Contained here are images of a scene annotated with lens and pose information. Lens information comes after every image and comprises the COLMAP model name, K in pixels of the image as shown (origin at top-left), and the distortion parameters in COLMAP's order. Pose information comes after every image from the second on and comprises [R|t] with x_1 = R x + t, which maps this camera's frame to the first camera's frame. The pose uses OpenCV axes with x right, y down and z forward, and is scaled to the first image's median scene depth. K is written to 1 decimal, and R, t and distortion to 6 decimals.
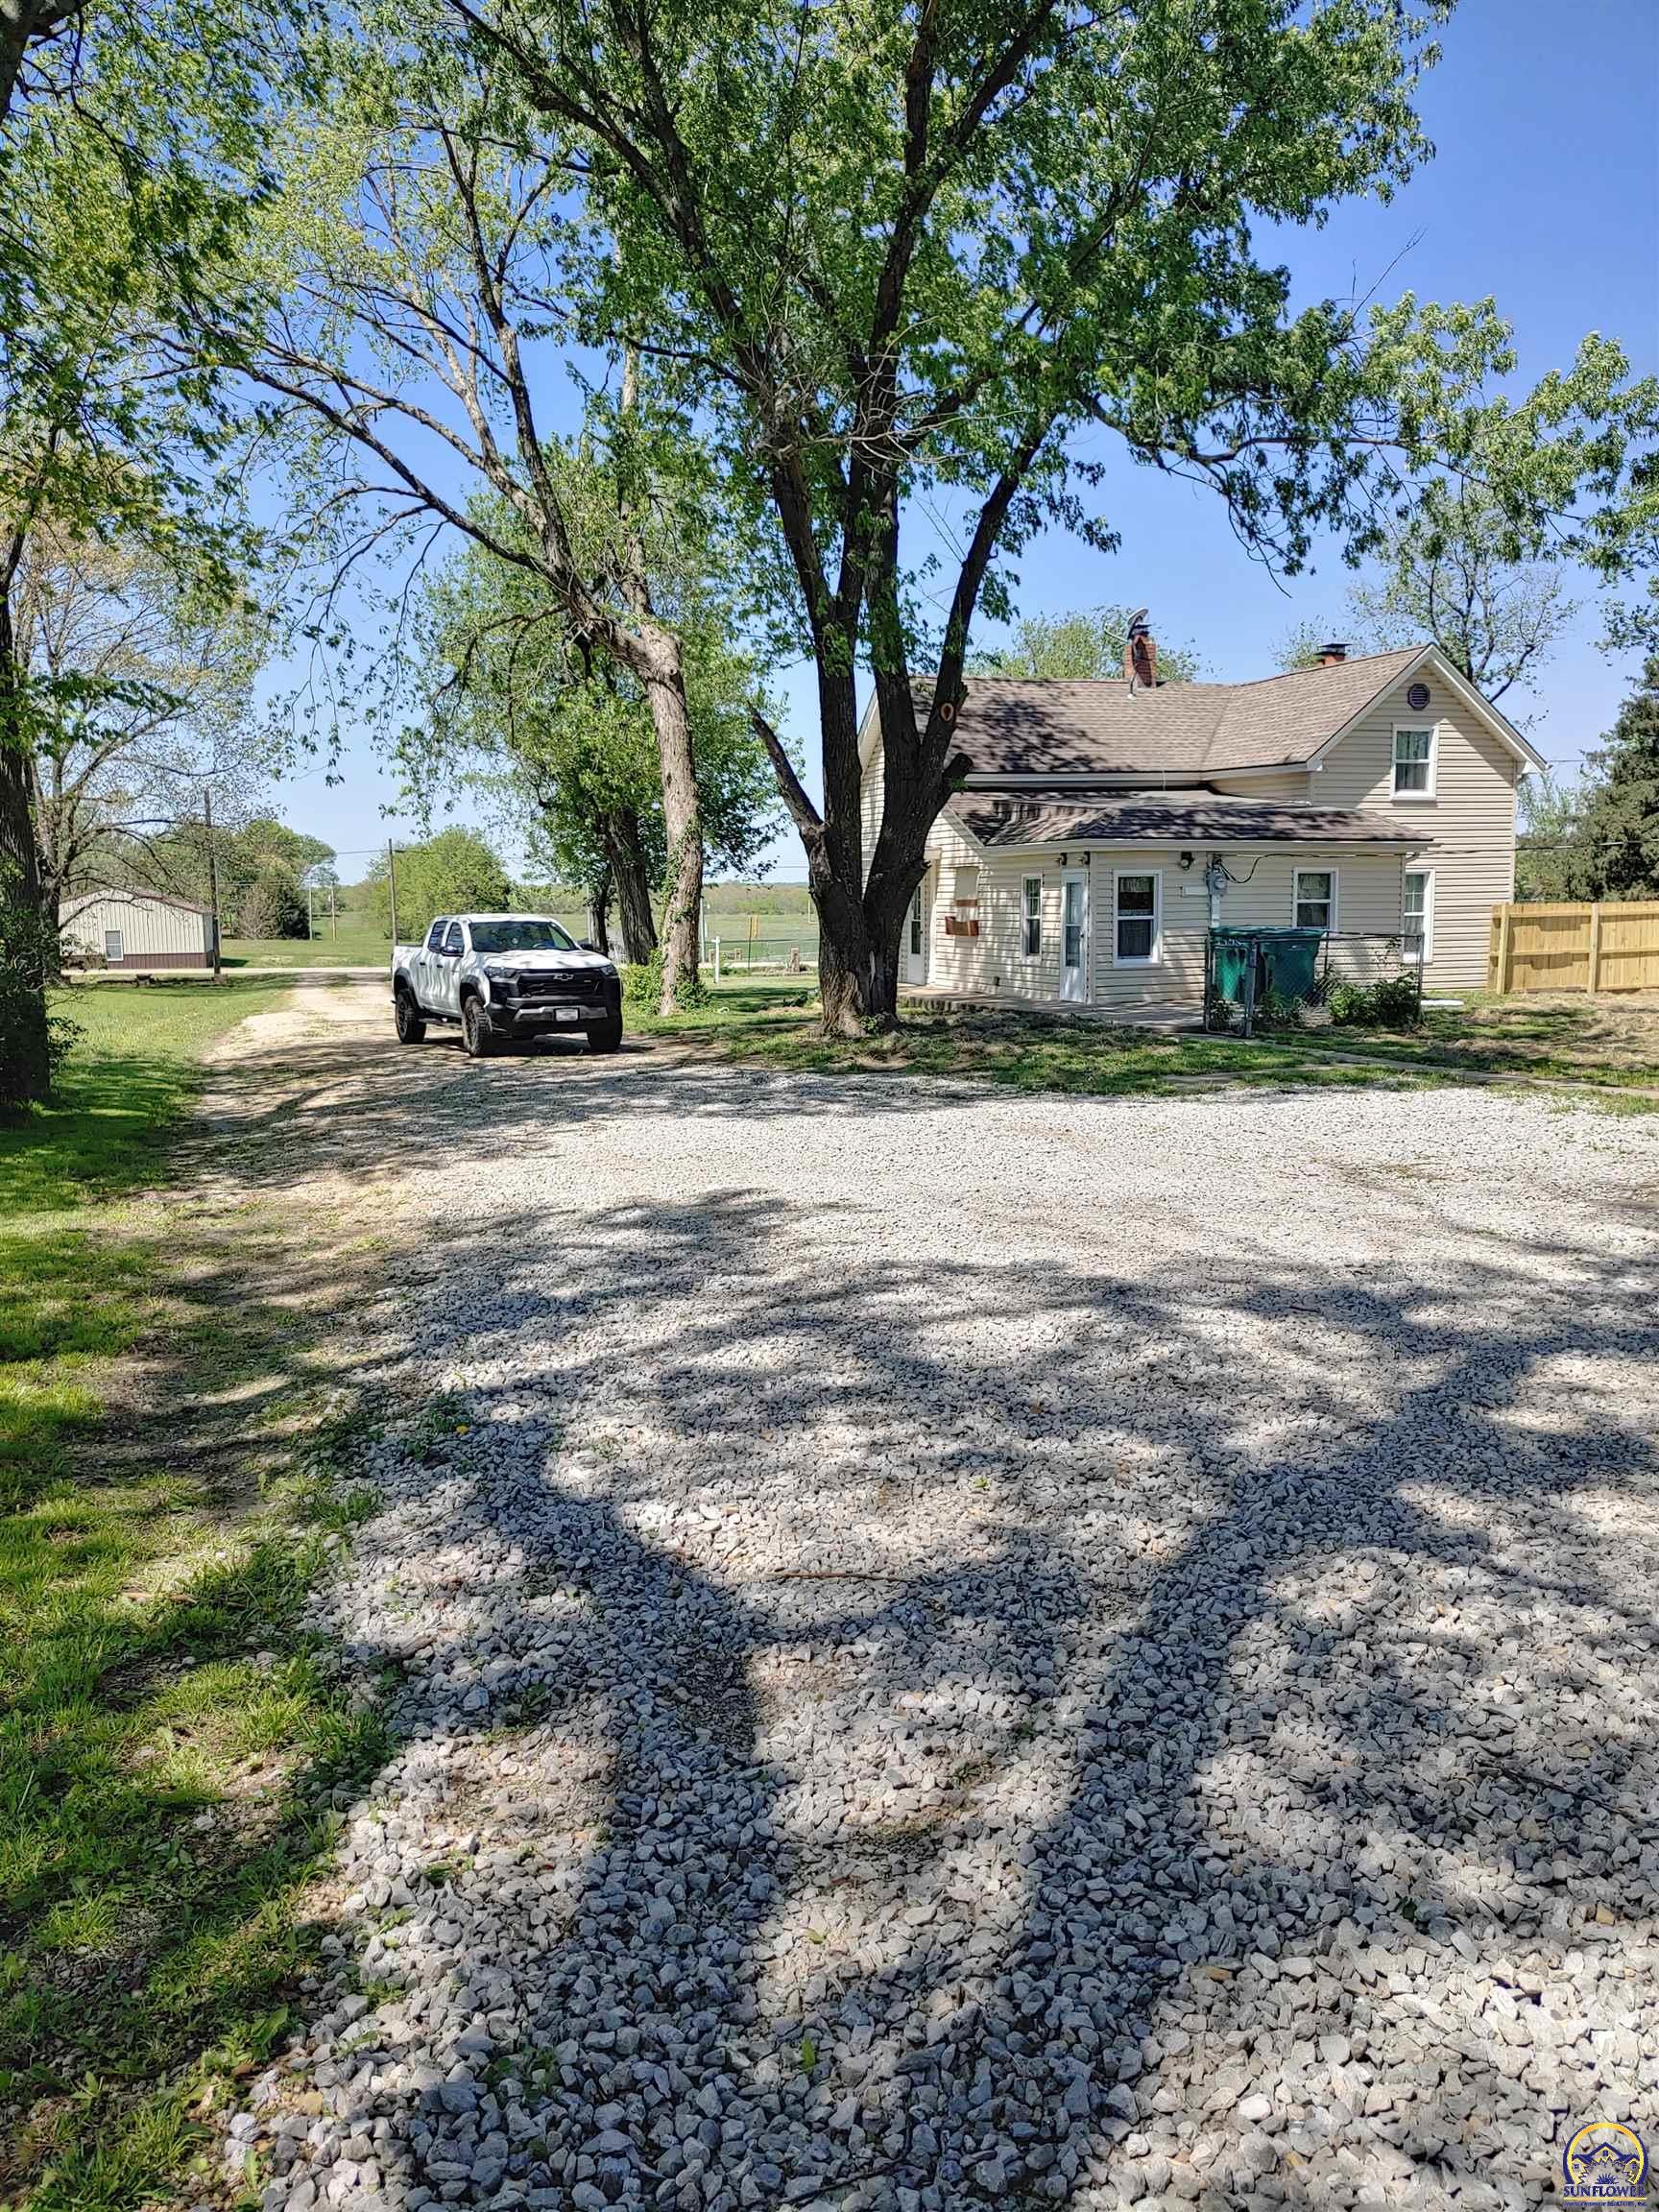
lens RADIAL K [[1702.5, 0, 840.0], [0, 1702.5, 1106.4], [0, 0, 1]] dist [0.004022, 0.017943]
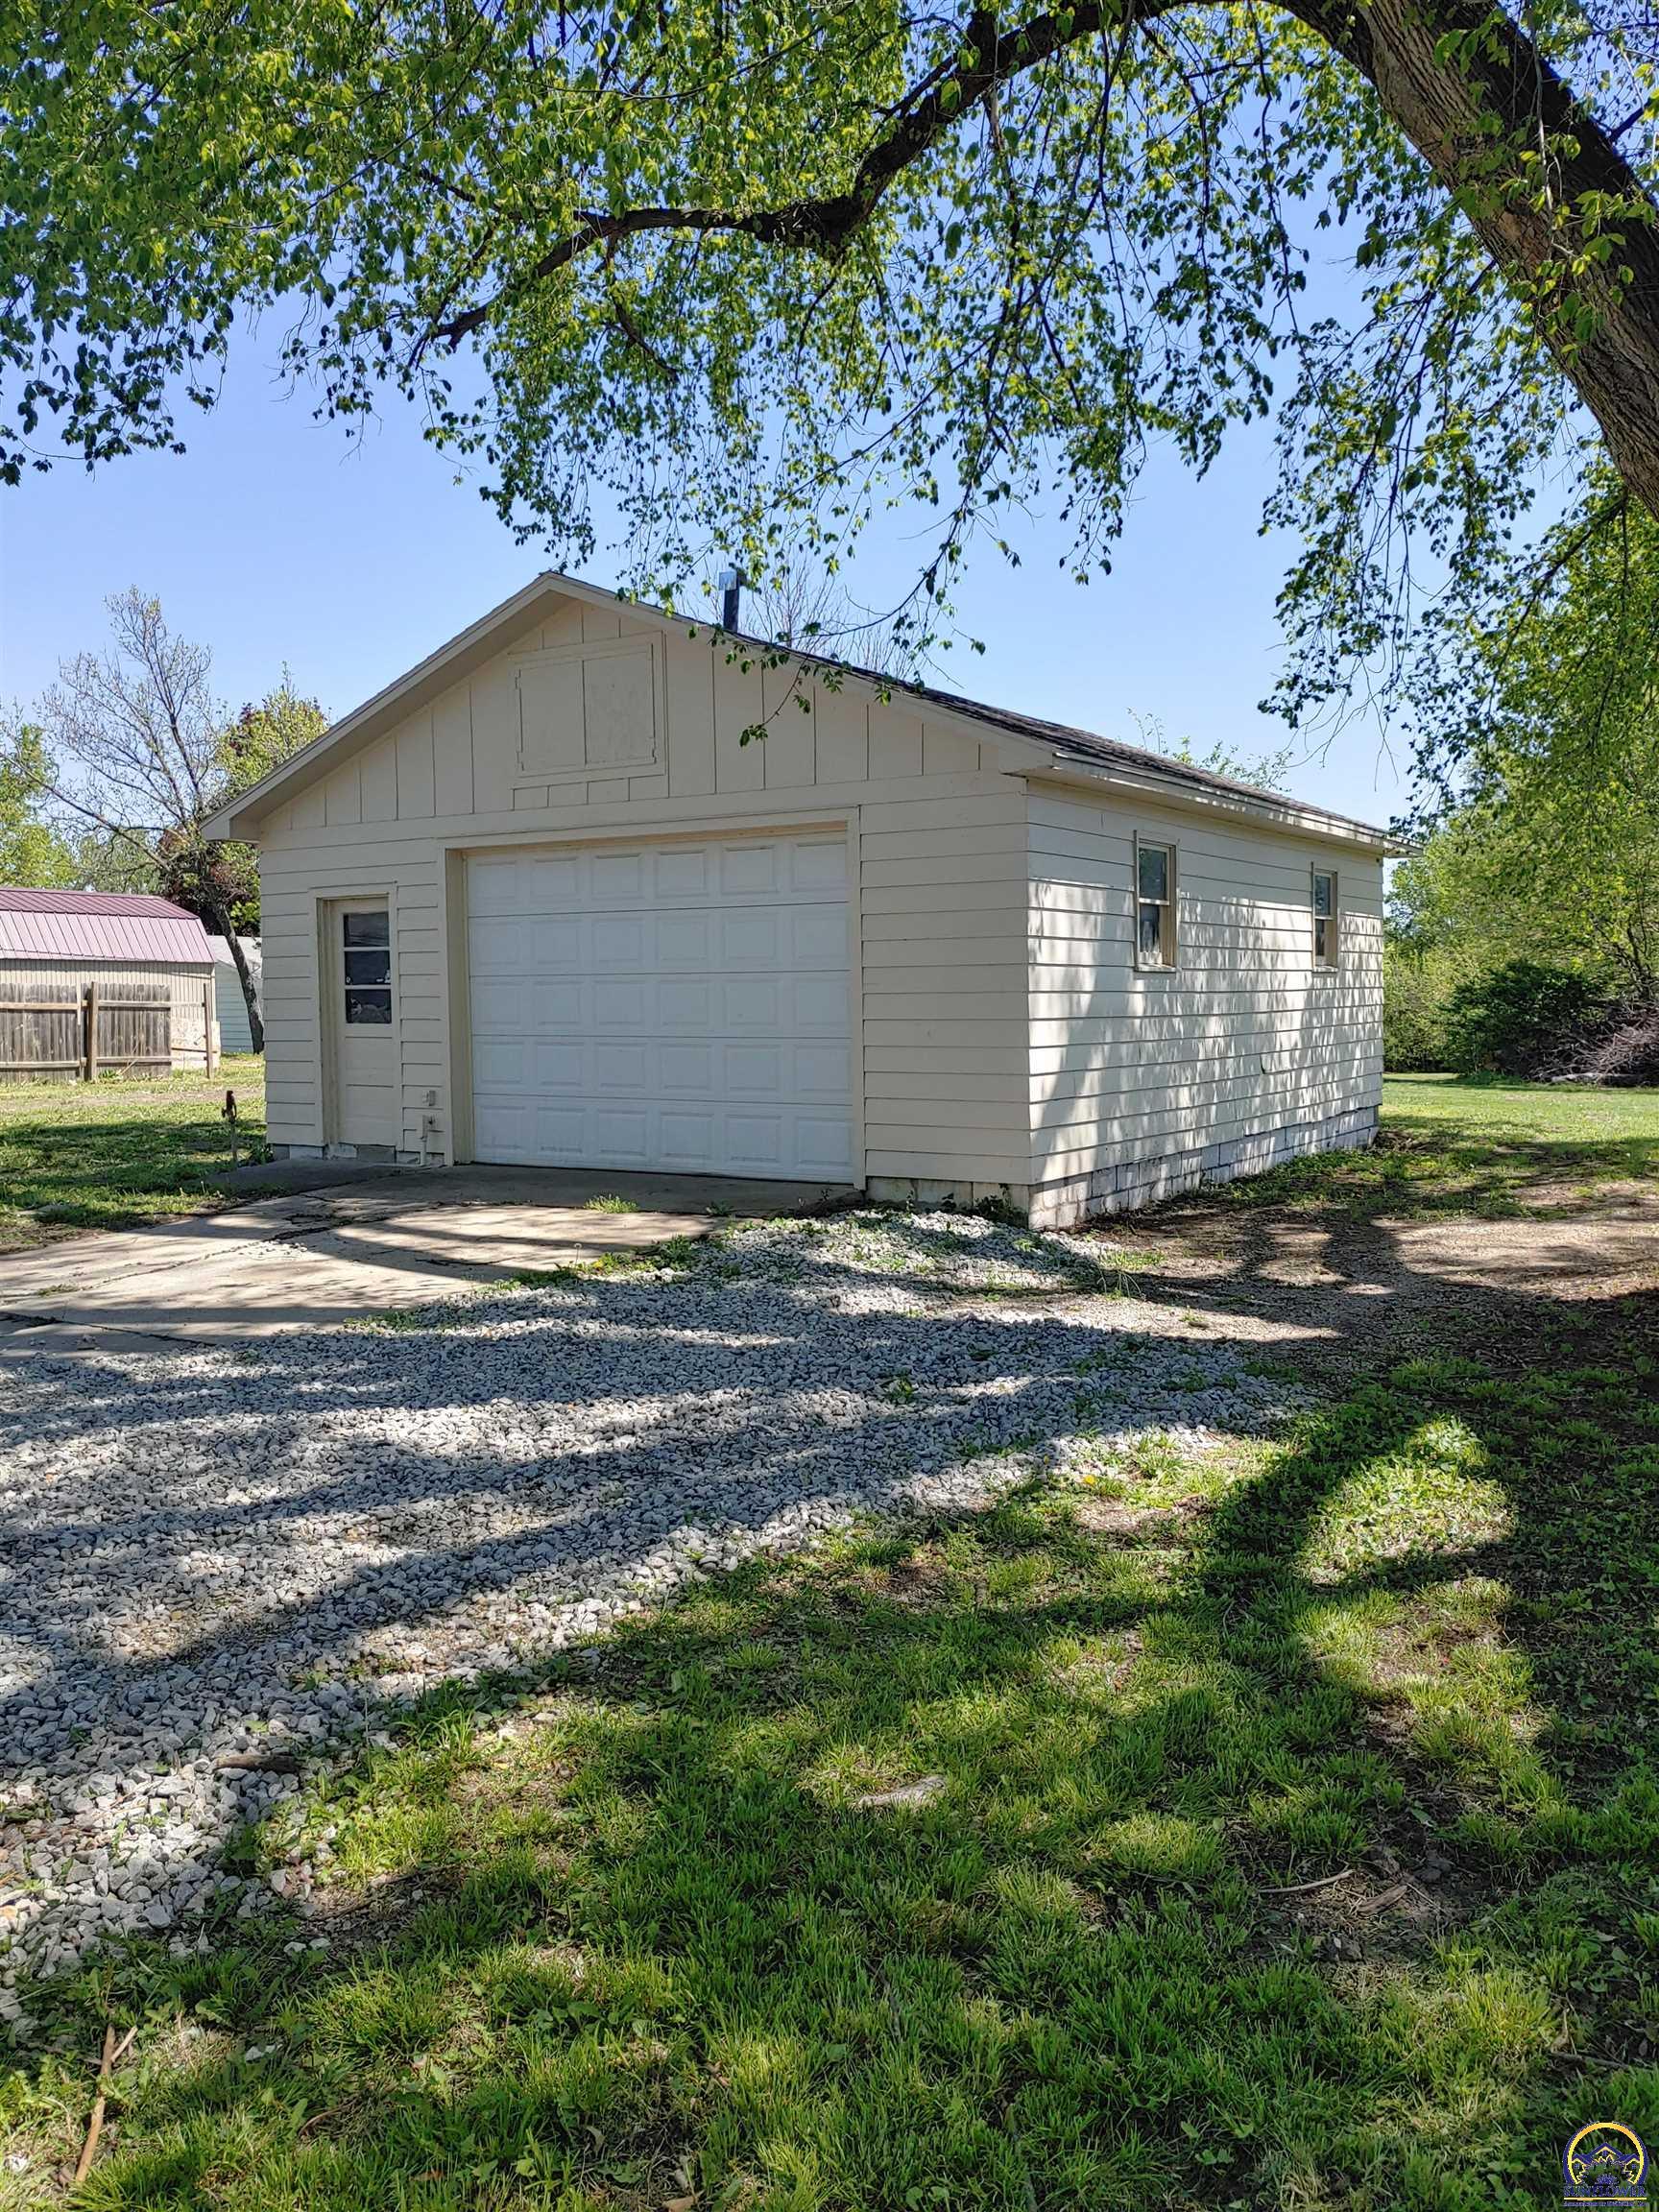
lens RADIAL K [[1702.5, 0, 840.0], [0, 1702.5, 1106.4], [0, 0, 1]] dist [0.004022, 0.017943]
pose [[-0.638807, -0.036061, 0.768522, -1.479096], [0.100388, 0.986454, 0.129730, -0.124414], [-0.762790, 0.160023, -0.626534, 1.686089]]
